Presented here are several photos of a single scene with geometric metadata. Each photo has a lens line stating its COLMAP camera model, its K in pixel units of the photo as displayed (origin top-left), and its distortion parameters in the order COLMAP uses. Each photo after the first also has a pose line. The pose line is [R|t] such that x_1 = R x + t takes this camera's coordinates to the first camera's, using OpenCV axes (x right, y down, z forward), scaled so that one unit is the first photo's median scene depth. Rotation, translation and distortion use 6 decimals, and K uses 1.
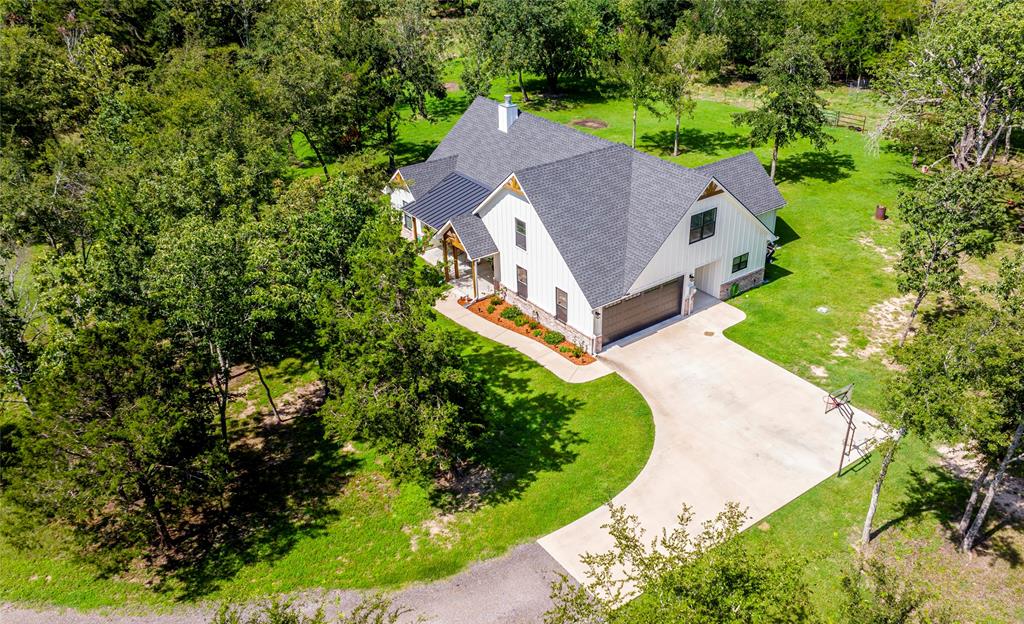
lens RADIAL K [[818.9, 0, 490.4], [0, 818.9, 311.8], [0, 0, 1]] dist [-0.034532, 0.067991]
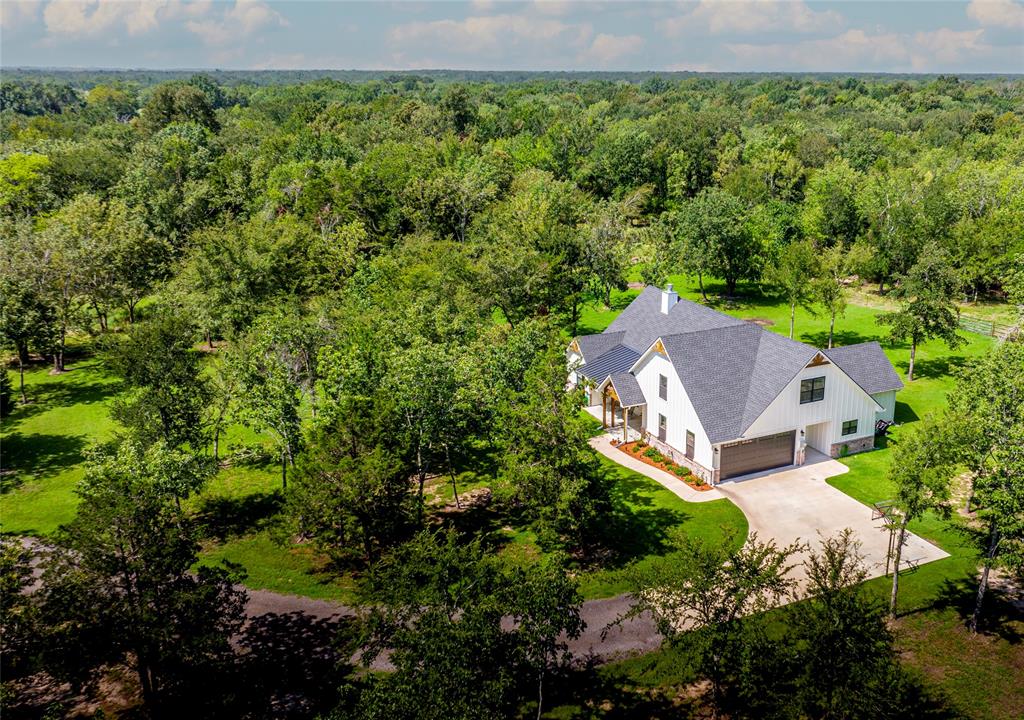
lens RADIAL K [[821.6, 0, 512.0], [0, 821.6, 360.0], [0, 0, 1]] dist [0.004794, -0.001278]
pose [[0.976009, 0.081020, -0.202096, 0.058515], [-0.116603, 0.978364, -0.170900, 0.099117], [0.183877, 0.190365, 0.964339, -0.241481]]
